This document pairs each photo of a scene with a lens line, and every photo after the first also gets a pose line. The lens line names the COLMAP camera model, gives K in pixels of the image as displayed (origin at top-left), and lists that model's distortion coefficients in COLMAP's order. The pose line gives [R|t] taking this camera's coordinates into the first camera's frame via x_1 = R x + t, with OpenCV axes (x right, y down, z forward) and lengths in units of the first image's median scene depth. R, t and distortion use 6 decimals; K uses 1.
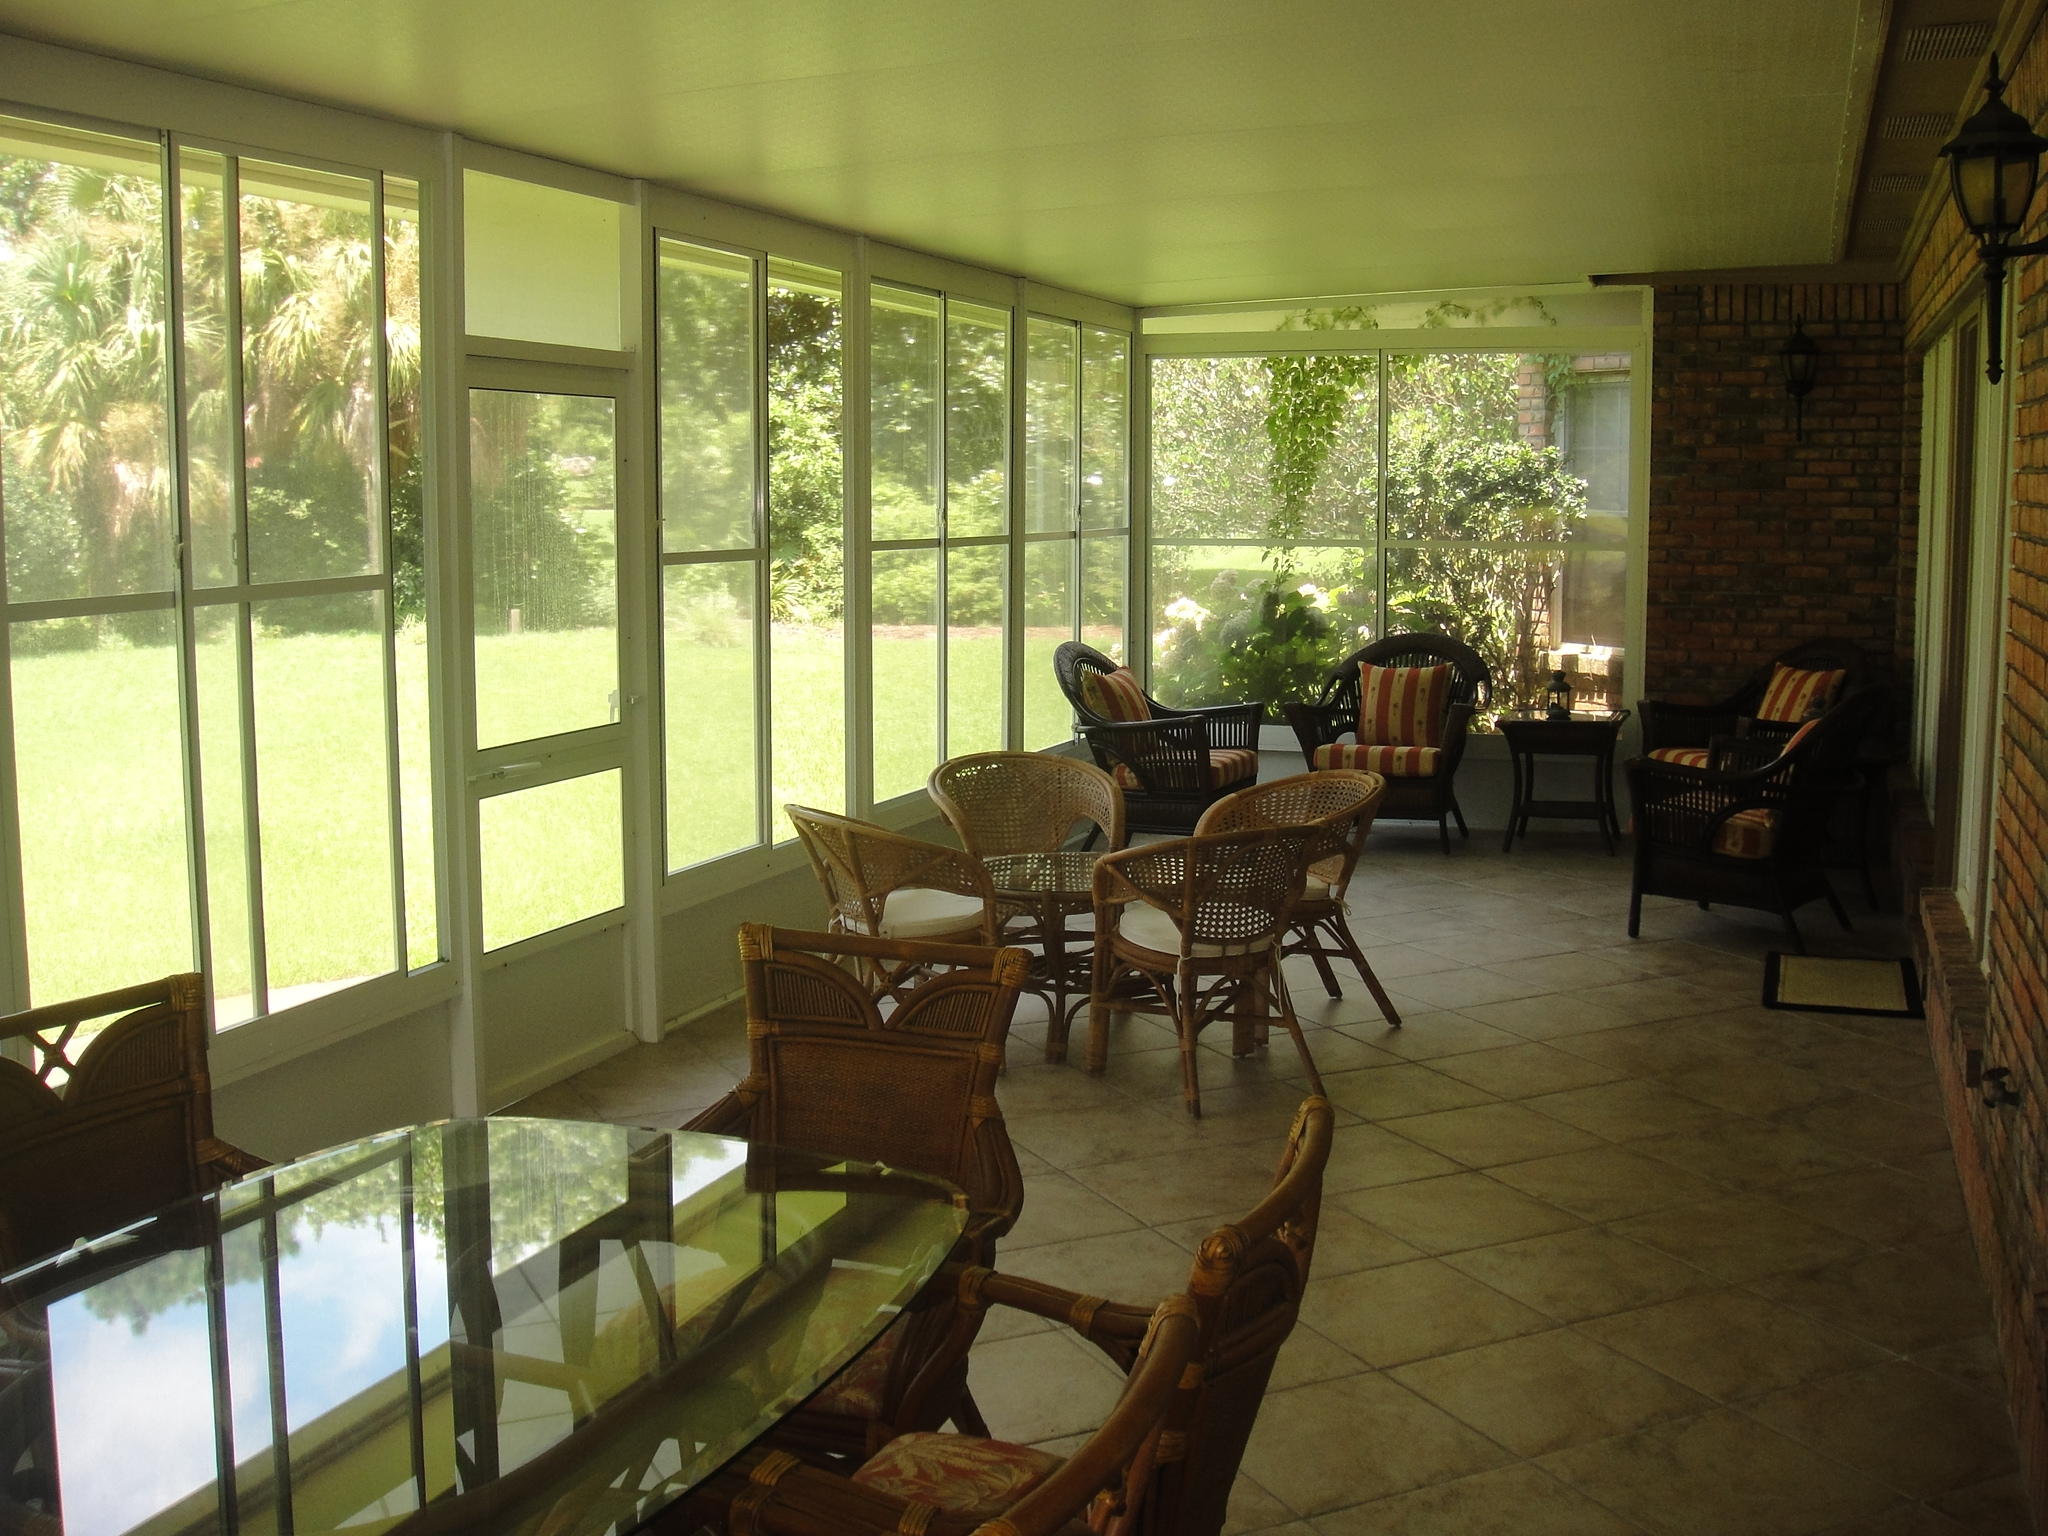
lens RADIAL K [[2306.1, 0, 1024.0], [0, 2306.1, 768.0], [0, 0, 1]] dist [-0.123476, 0.171247]
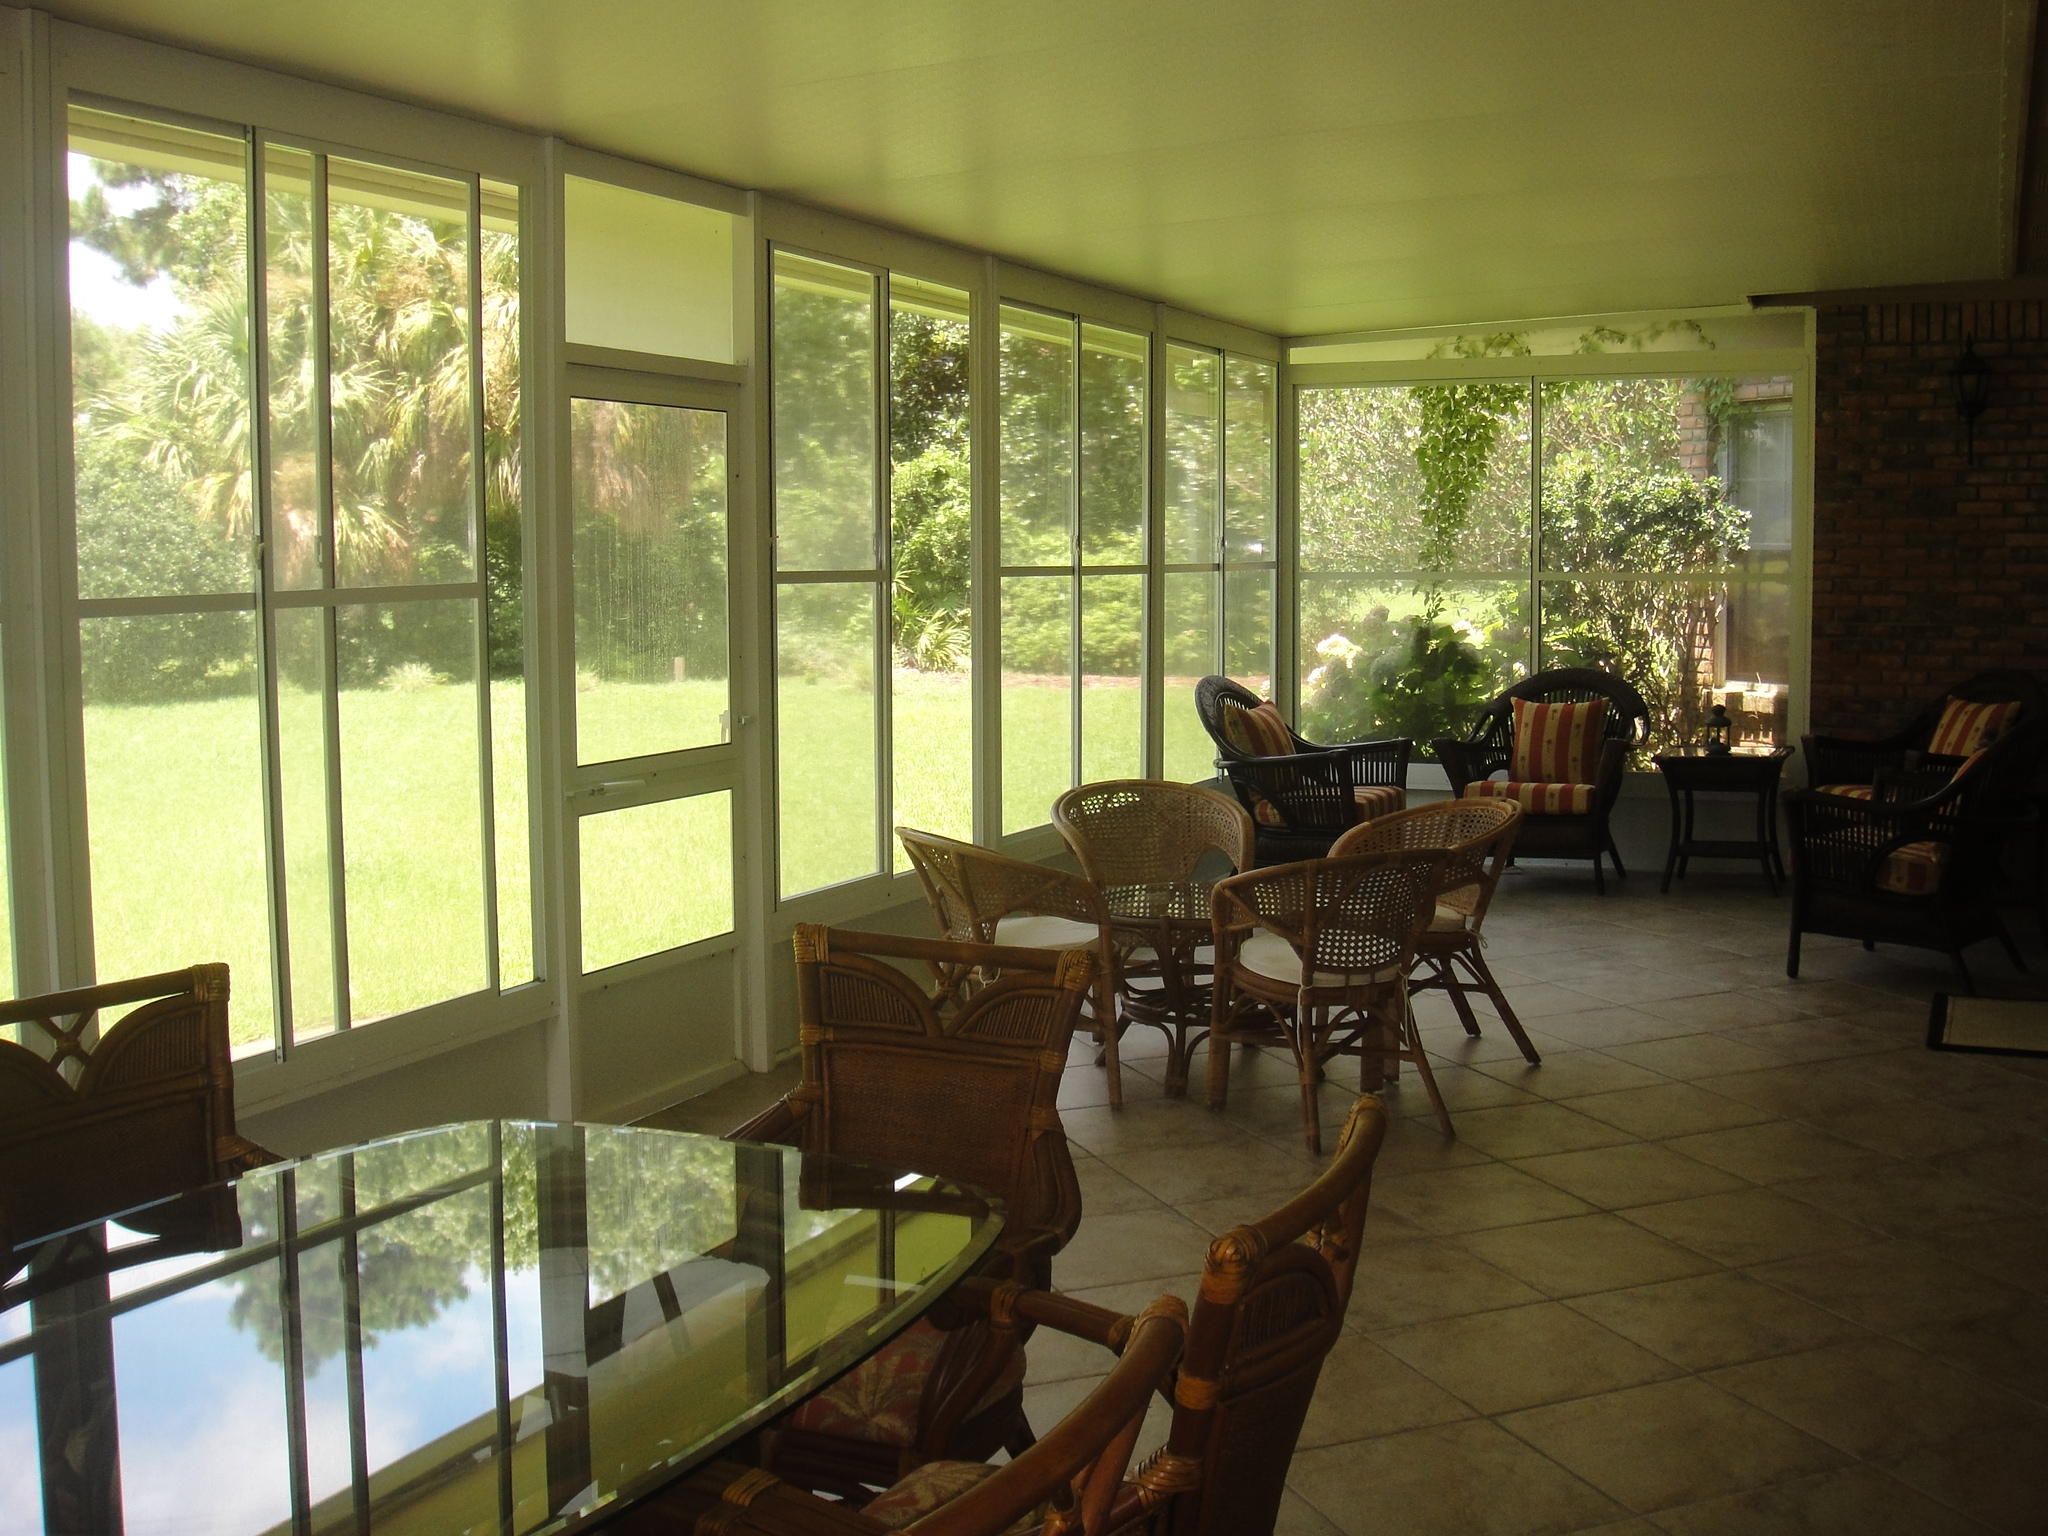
lens RADIAL K [[2294.0, 0, 1024.0], [0, 2294.0, 768.0], [0, 0, 1]] dist [-0.138299, 0.160248]
pose [[0.996748, 0.002800, -0.080536, 0.024866], [-0.005042, 0.999605, -0.027655, 0.015599], [0.080426, 0.027971, 0.996368, 0.035503]]
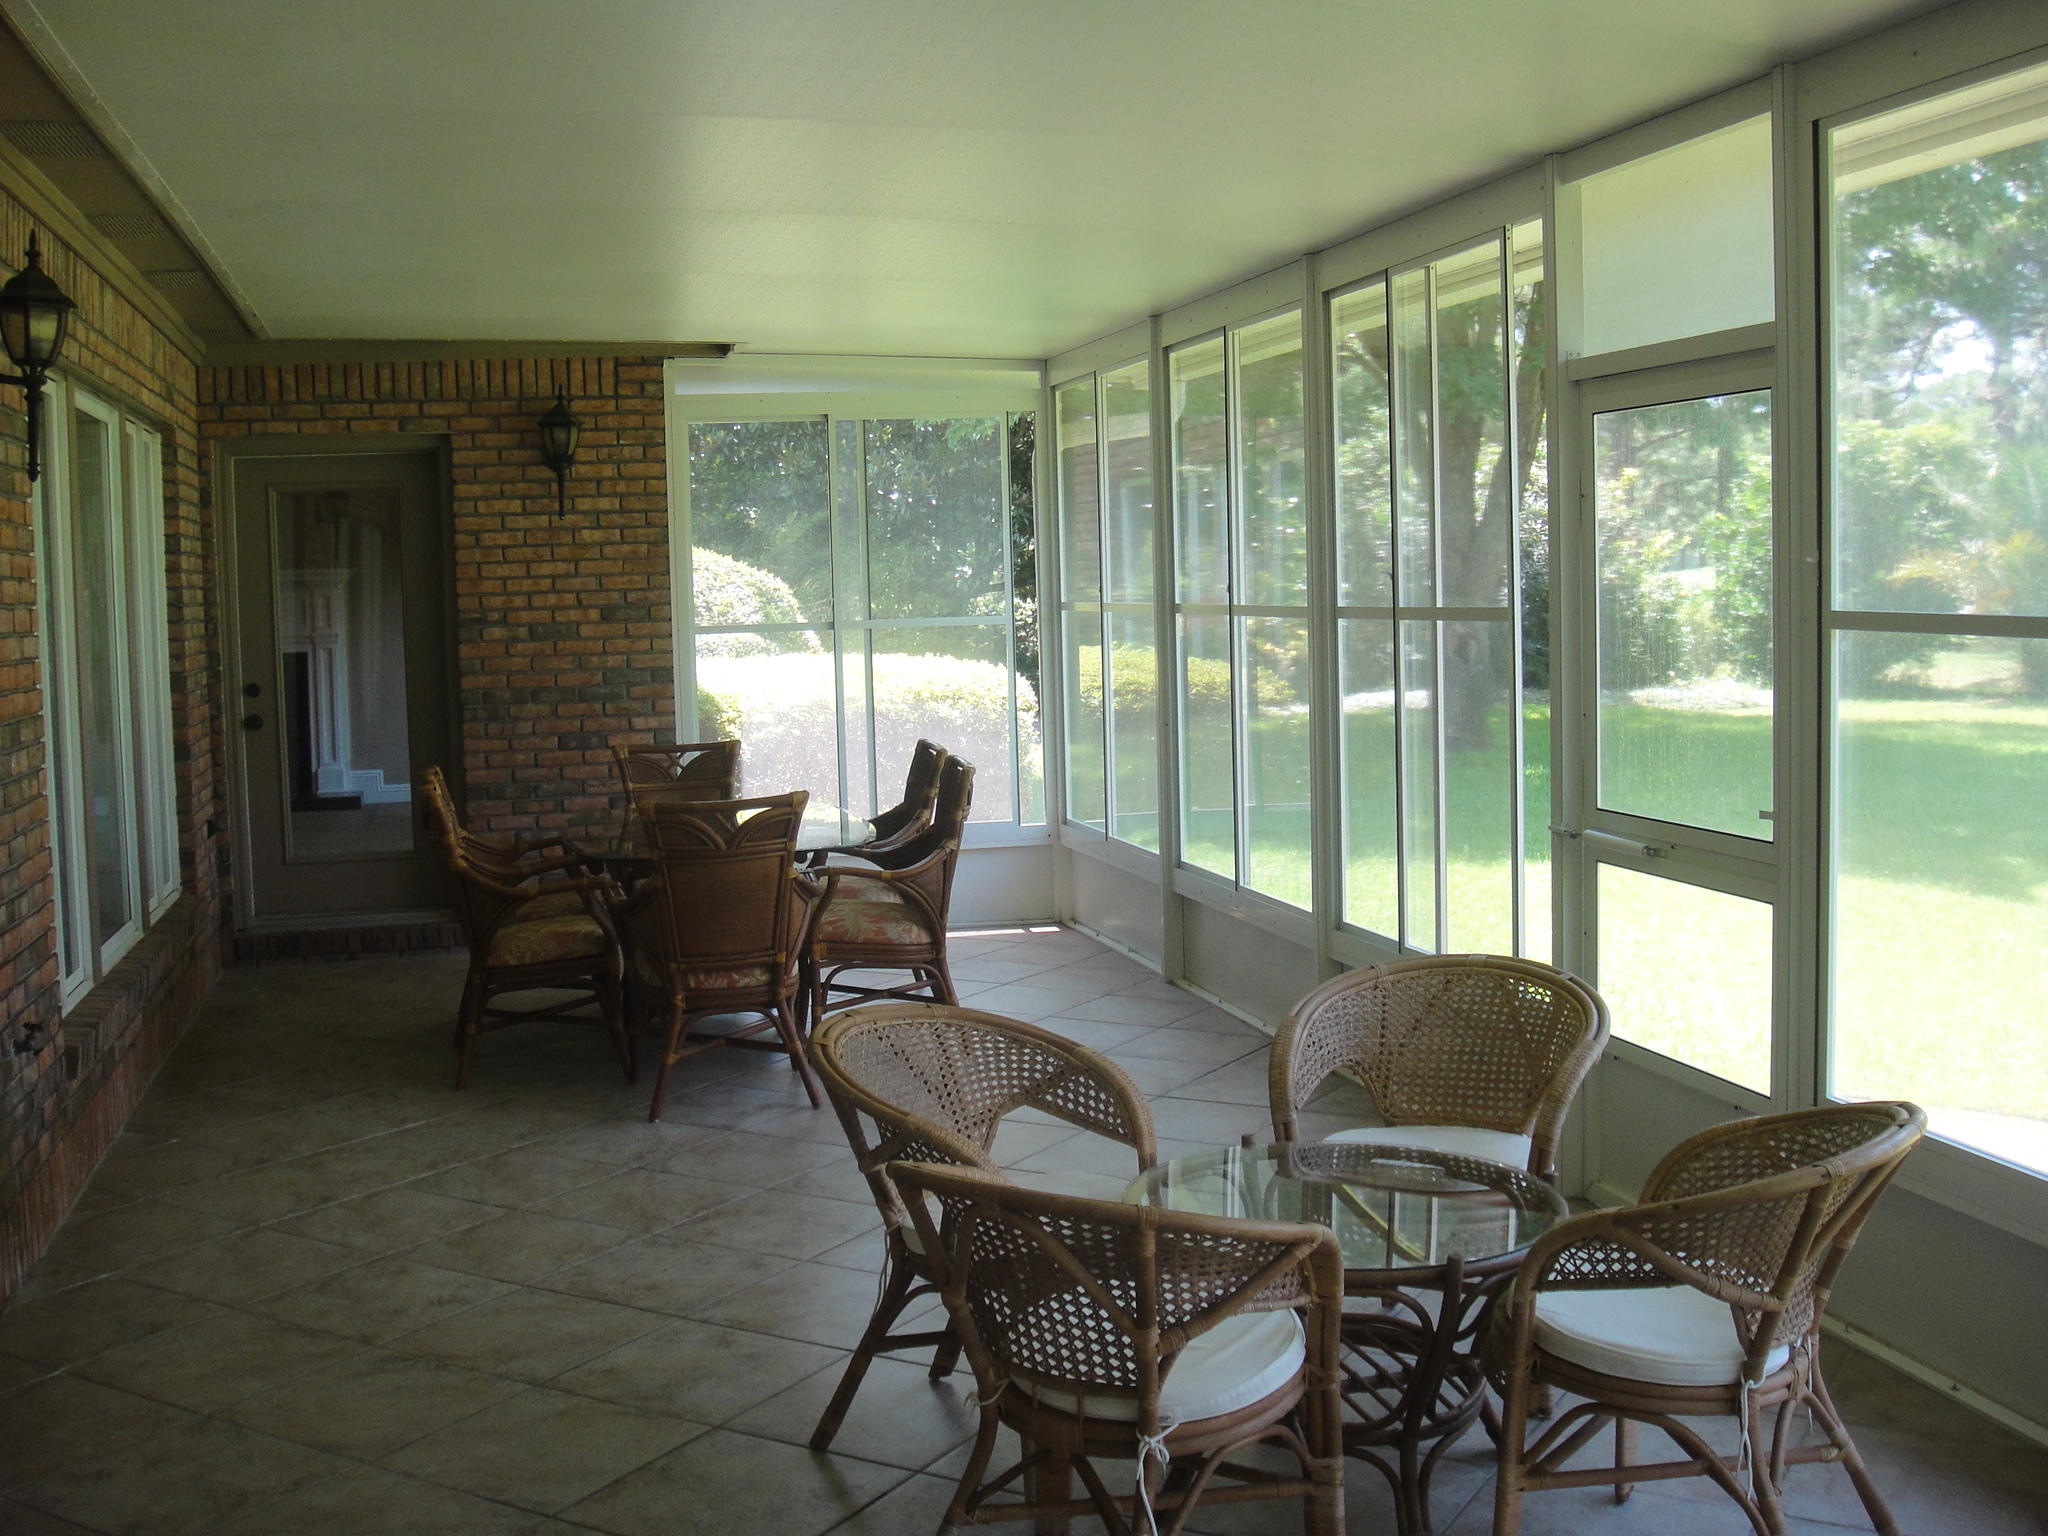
lens RADIAL K [[2279.2, 0, 1066.6], [0, 2279.2, 764.6], [0, 0, 1]] dist [-0.082454, 0.041749]
pose [[-0.831862, 0.065139, -0.551146, 0.360526], [-0.041724, 0.982937, 0.179148, -0.146854], [0.553412, 0.172022, -0.814950, 1.324326]]
